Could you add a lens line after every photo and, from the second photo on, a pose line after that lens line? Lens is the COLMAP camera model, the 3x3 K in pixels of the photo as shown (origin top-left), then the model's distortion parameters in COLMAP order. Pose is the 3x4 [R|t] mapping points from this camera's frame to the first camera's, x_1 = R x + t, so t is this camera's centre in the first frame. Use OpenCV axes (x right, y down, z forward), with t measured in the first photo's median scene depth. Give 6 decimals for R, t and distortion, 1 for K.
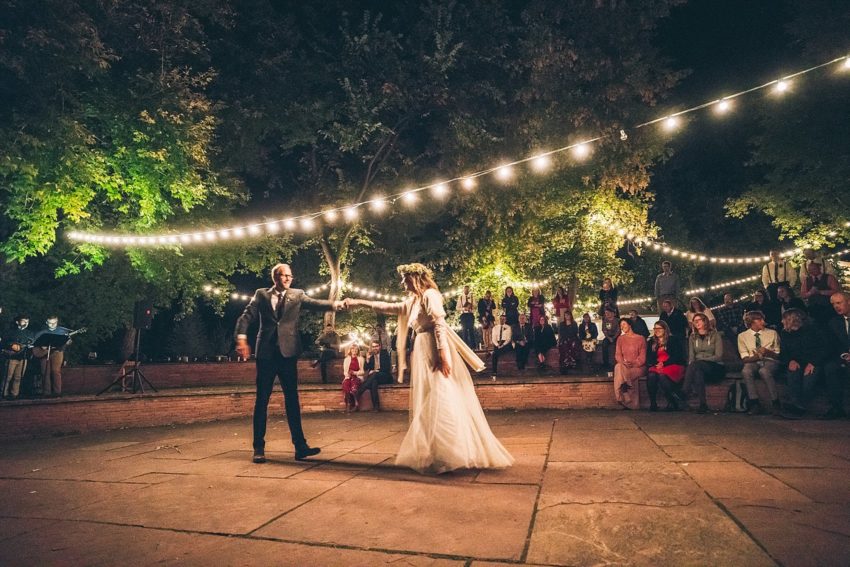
lens RADIAL K [[452.5, 0, 429.0], [0, 452.5, 277.3], [0, 0, 1]] dist [-0.057111, 0.030671]
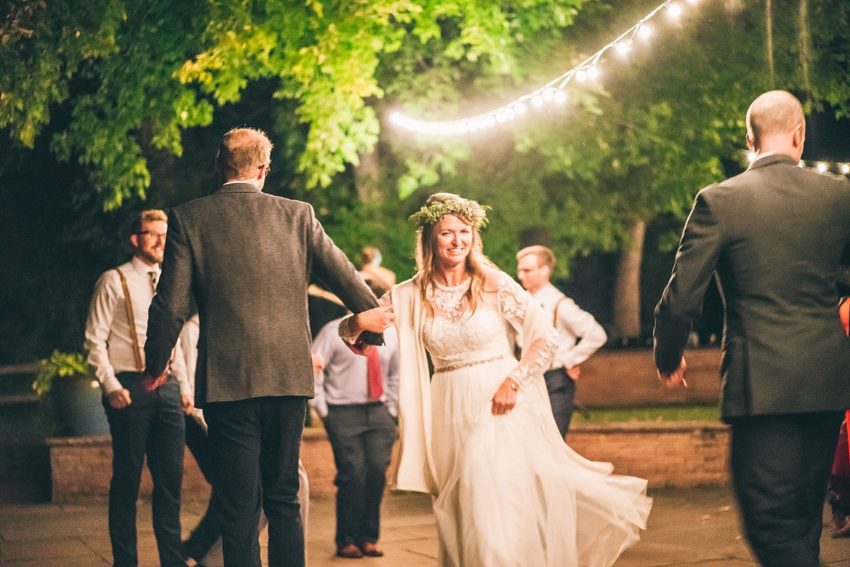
lens RADIAL K [[1332.5, 0, 435.9], [0, 1332.5, 267.0], [0, 0, 1]] dist [0.042590, 0.000000]
pose [[0.630341, -0.045988, -0.774955, 0.402793], [0.162820, 0.983873, 0.074051, -0.028555], [0.759052, -0.172855, 0.627664, 0.020368]]
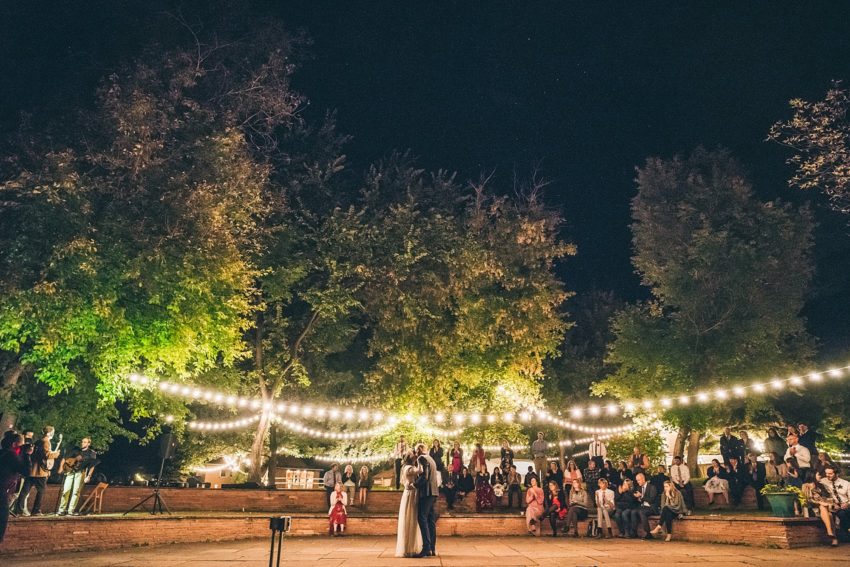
lens RADIAL K [[546.4, 0, 426.1], [0, 546.4, 286.7], [0, 0, 1]] dist [-0.036397, 0.014011]
pose [[0.946585, 0.156728, 0.281803, -0.479007], [-0.101902, 0.974542, -0.199708, -0.119045], [-0.305929, 0.160324, 0.938458, -0.675733]]
